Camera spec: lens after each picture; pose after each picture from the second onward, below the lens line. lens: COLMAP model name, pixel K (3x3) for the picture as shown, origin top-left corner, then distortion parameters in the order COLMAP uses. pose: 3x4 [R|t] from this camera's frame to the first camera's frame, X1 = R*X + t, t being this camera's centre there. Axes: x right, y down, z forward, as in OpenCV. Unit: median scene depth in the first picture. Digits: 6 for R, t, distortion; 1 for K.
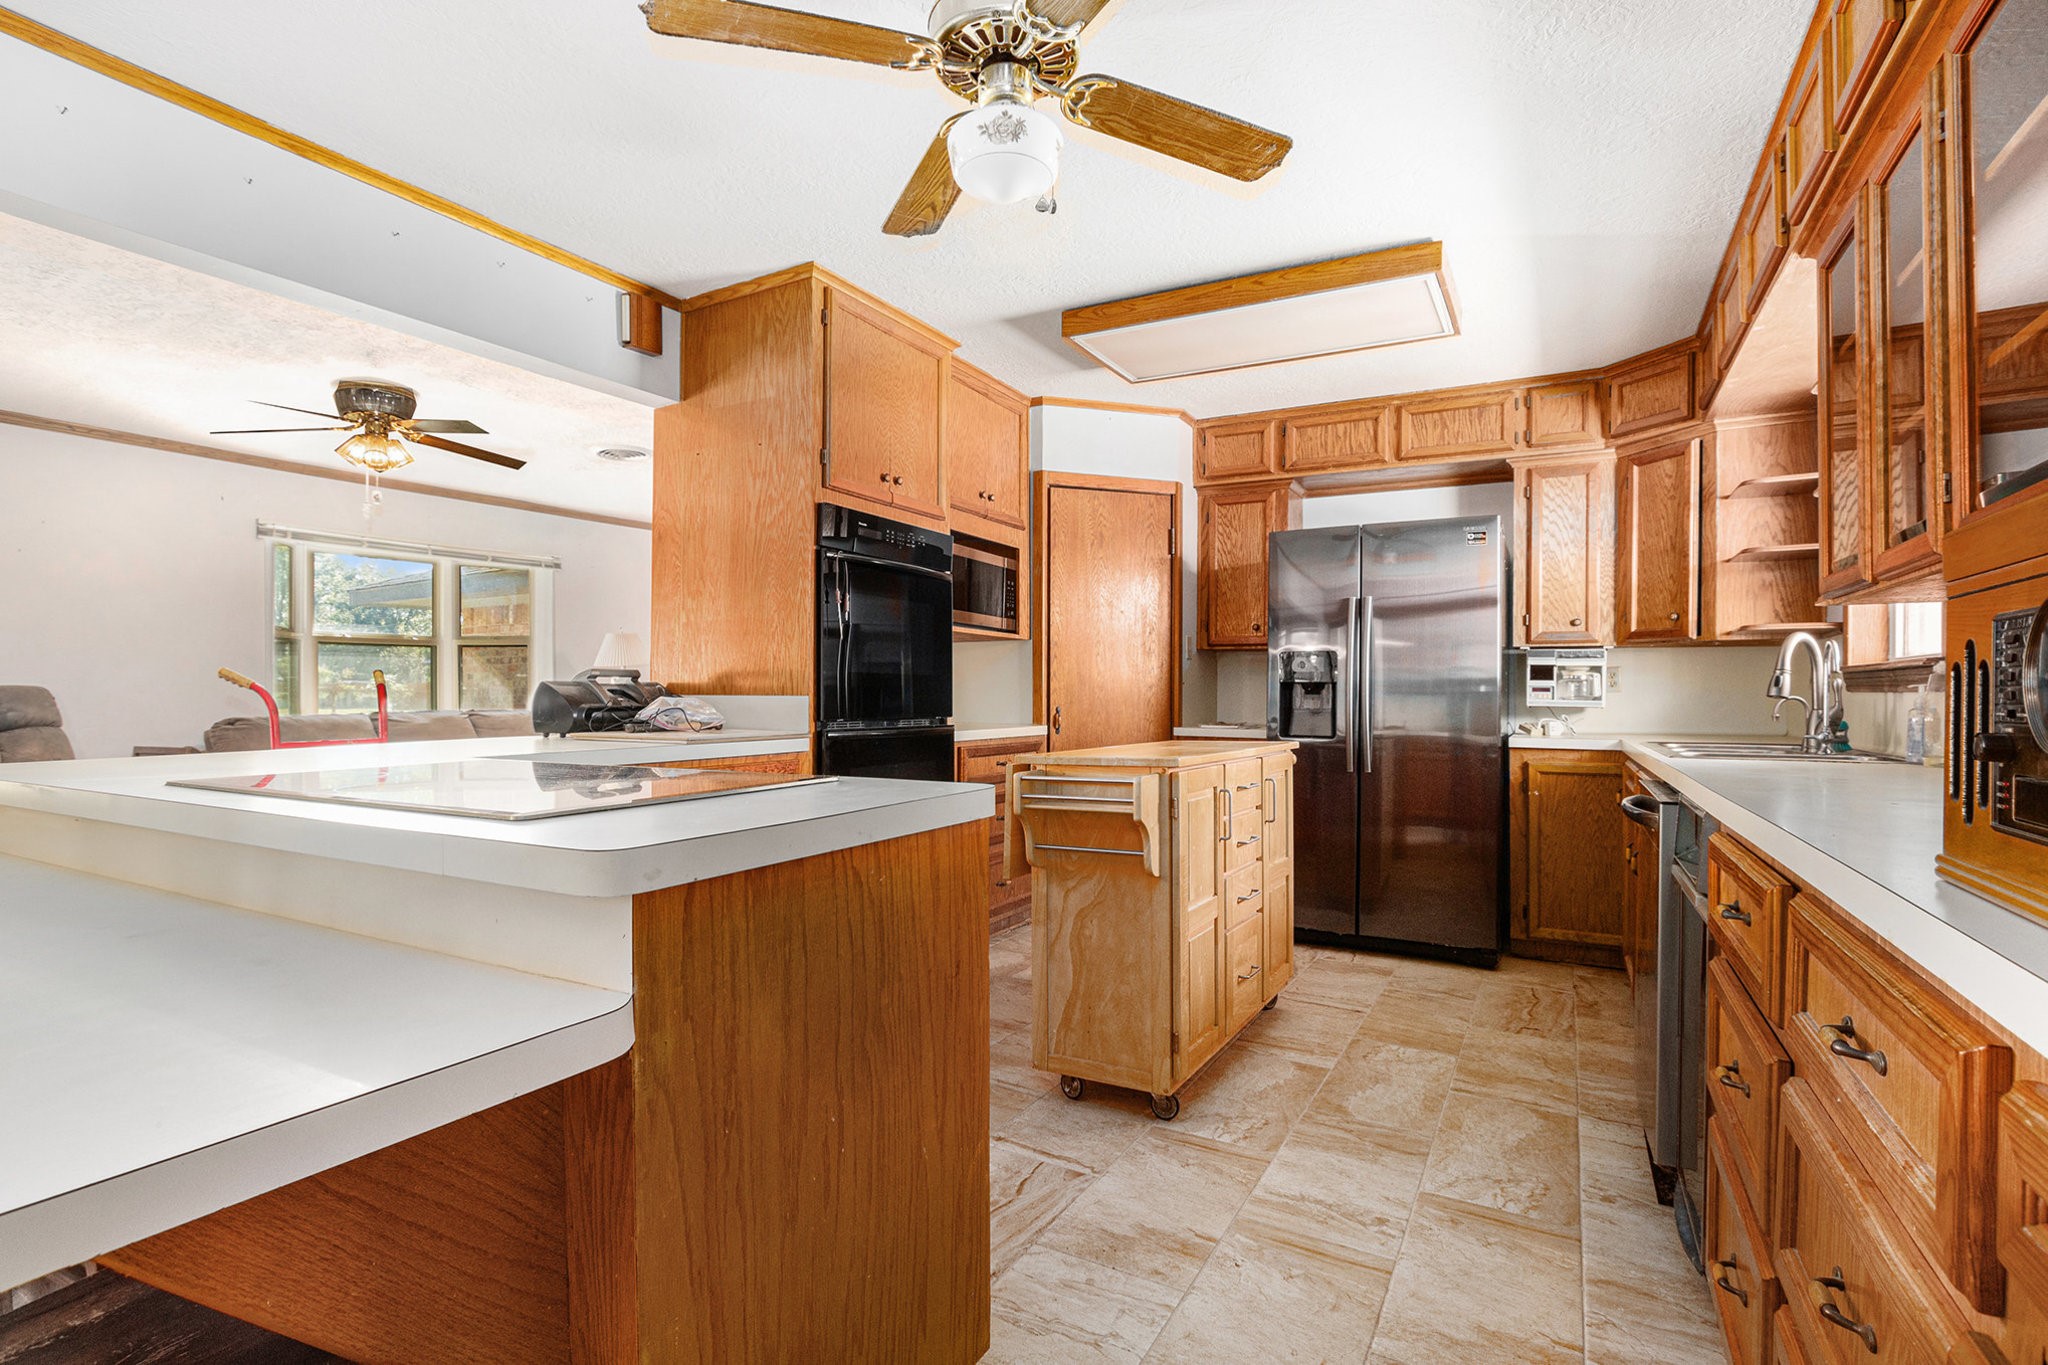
lens RADIAL K [[968.4, 0, 1019.2], [0, 968.4, 688.8], [0, 0, 1]] dist [-0.019674, 0.001656]
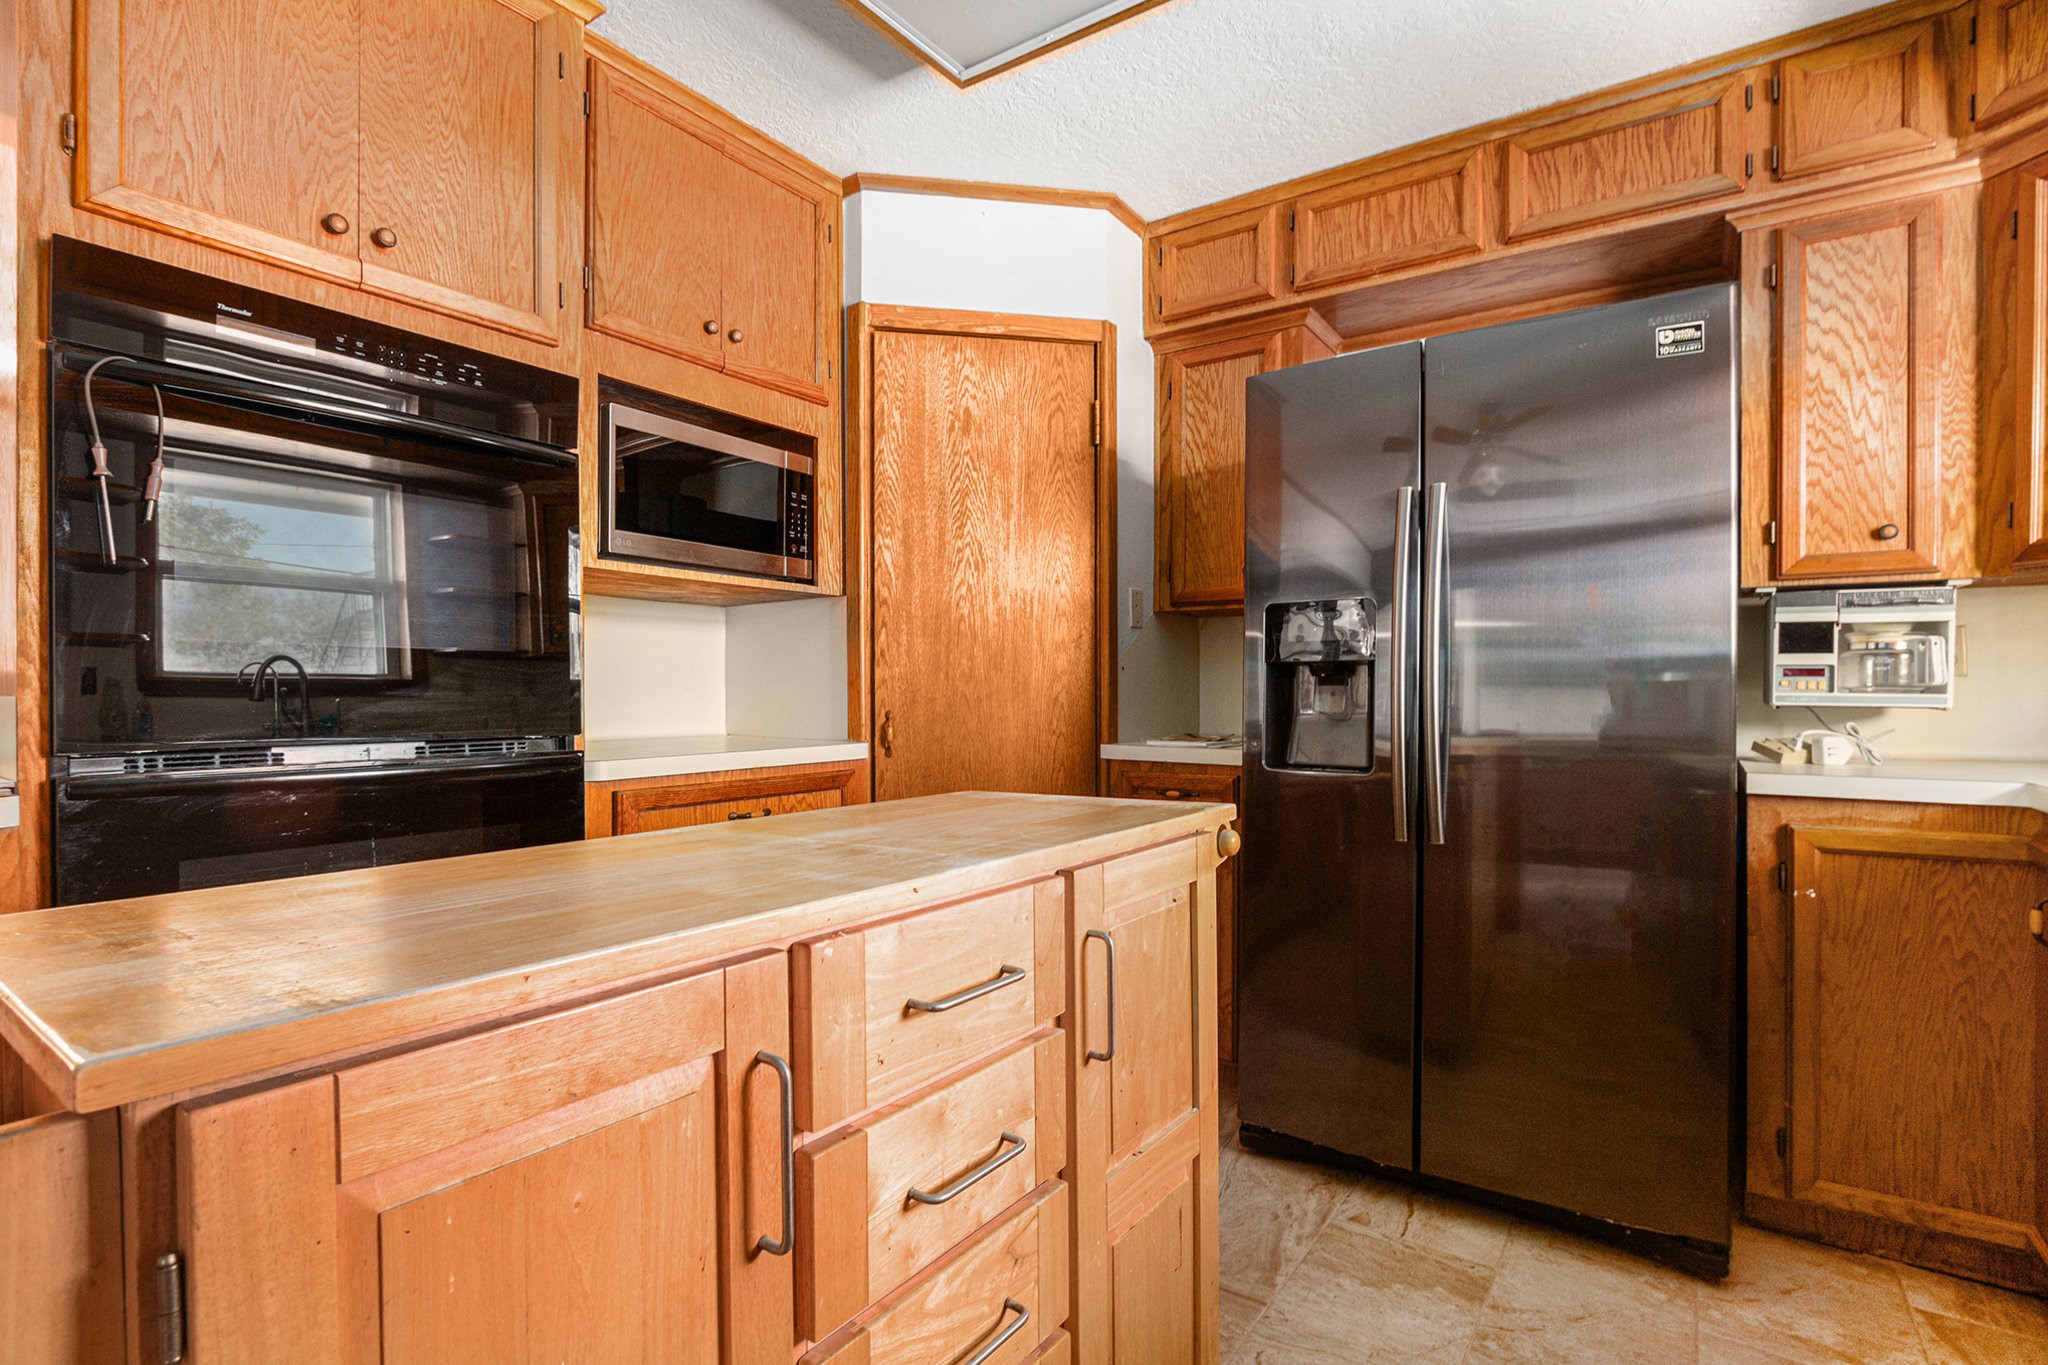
lens RADIAL K [[968.4, 0, 1013.9], [0, 968.4, 699.0], [0, 0, 1]] dist [-0.019674, 0.001656]
pose [[0.994856, -0.006465, -0.101096, 0.186571], [0.007905, 0.999873, 0.013853, 0.004687], [0.100994, -0.014581, 0.994780, 0.467535]]
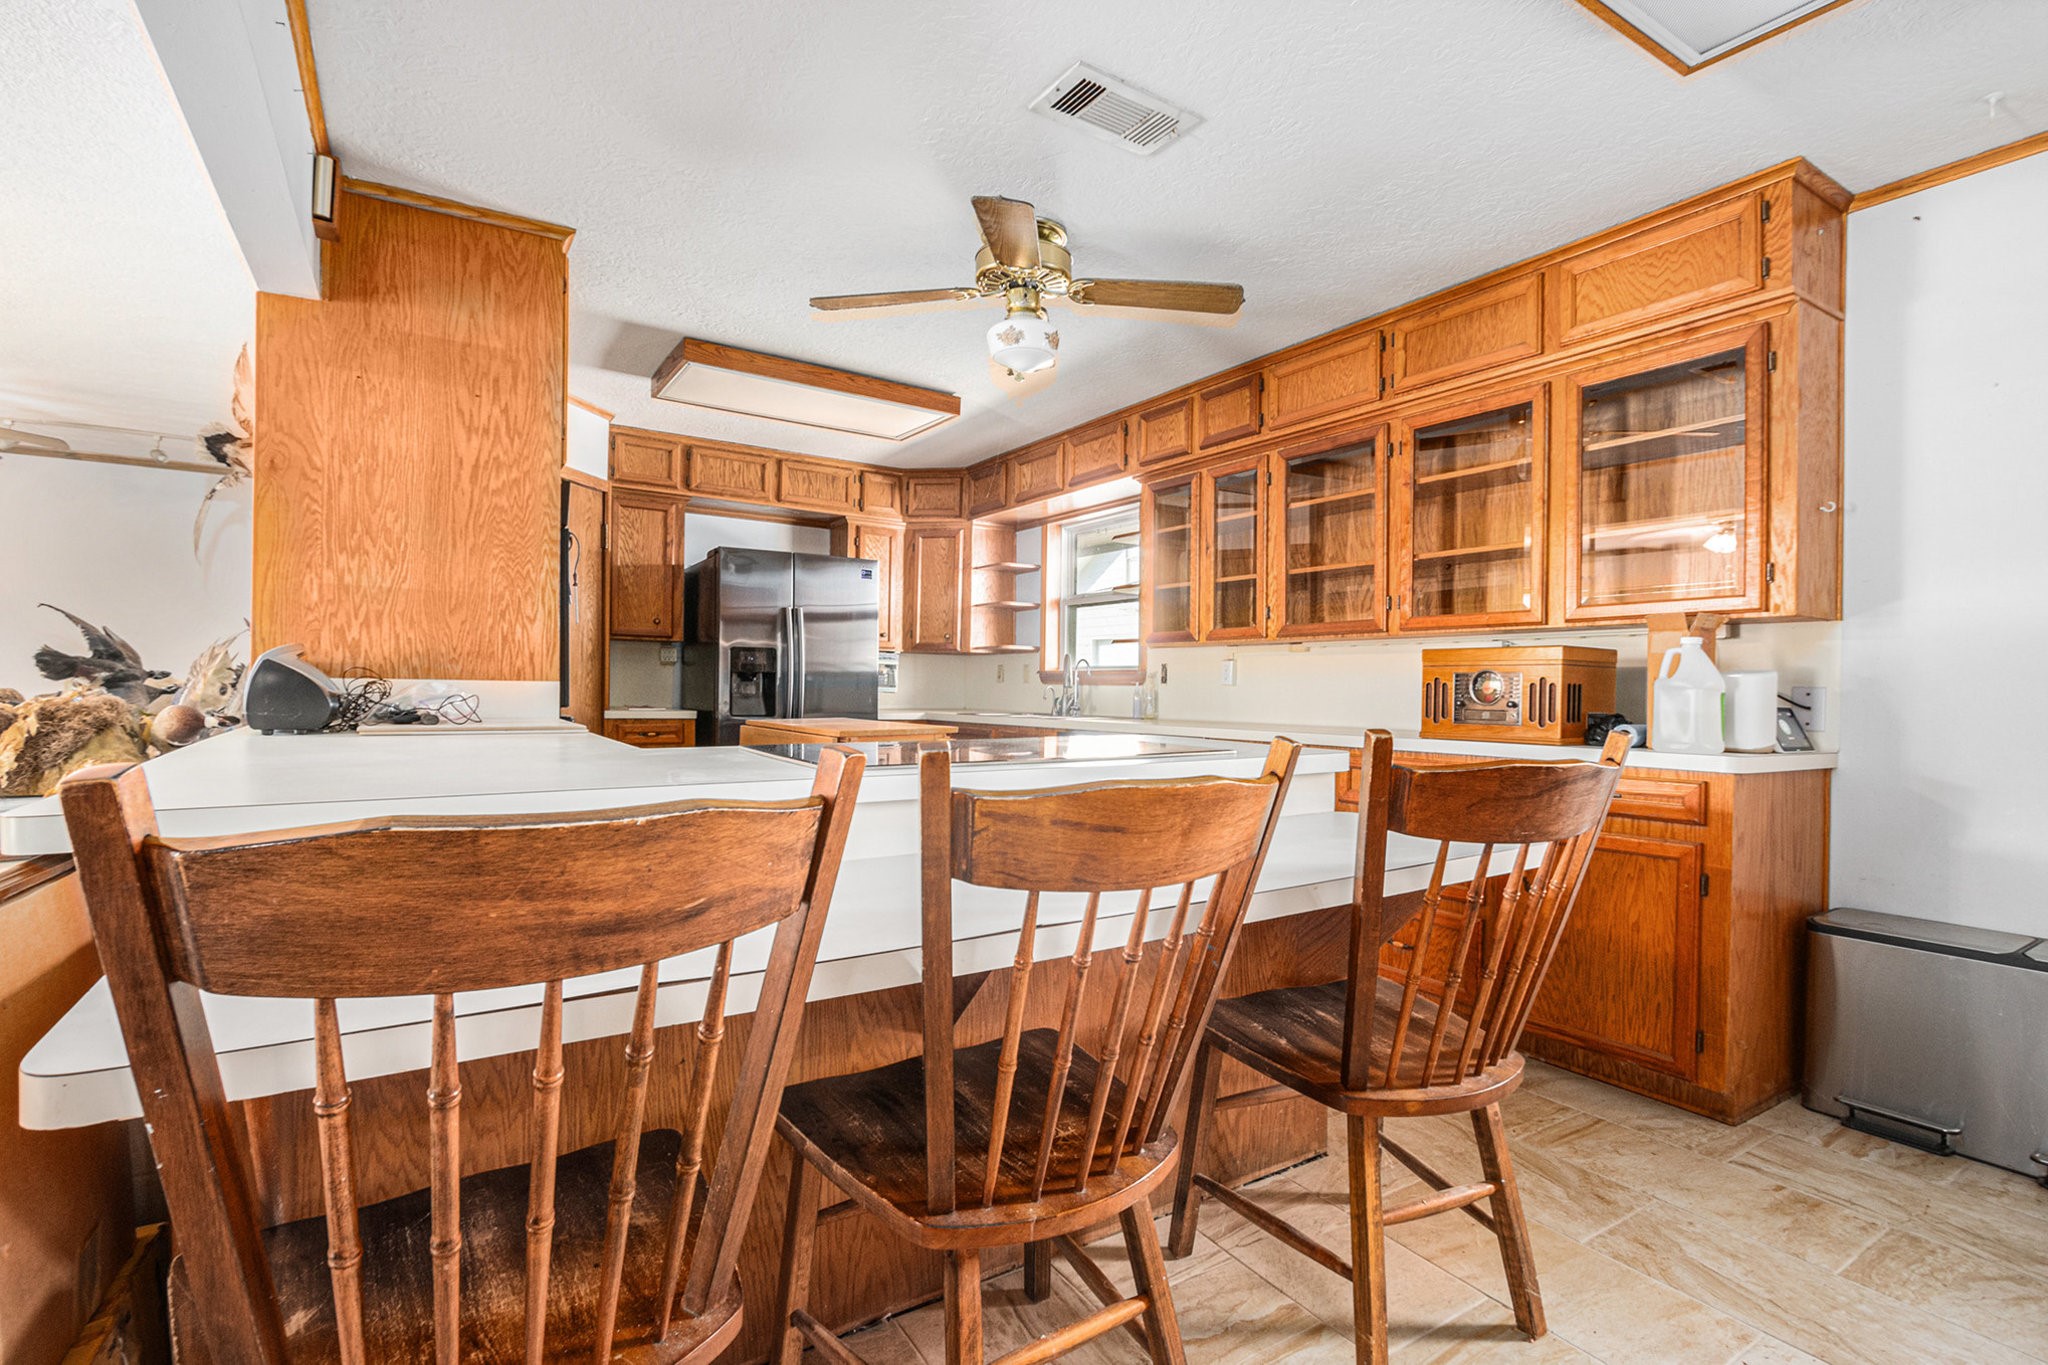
lens RADIAL K [[968.4, 0, 1014.1], [0, 968.4, 688.6], [0, 0, 1]] dist [-0.019674, 0.001656]
pose [[0.465115, 0.000831, 0.885250, -0.642788], [-0.013800, 0.999885, 0.006312, 0.002272], [-0.885143, -0.015152, 0.465073, 0.118331]]
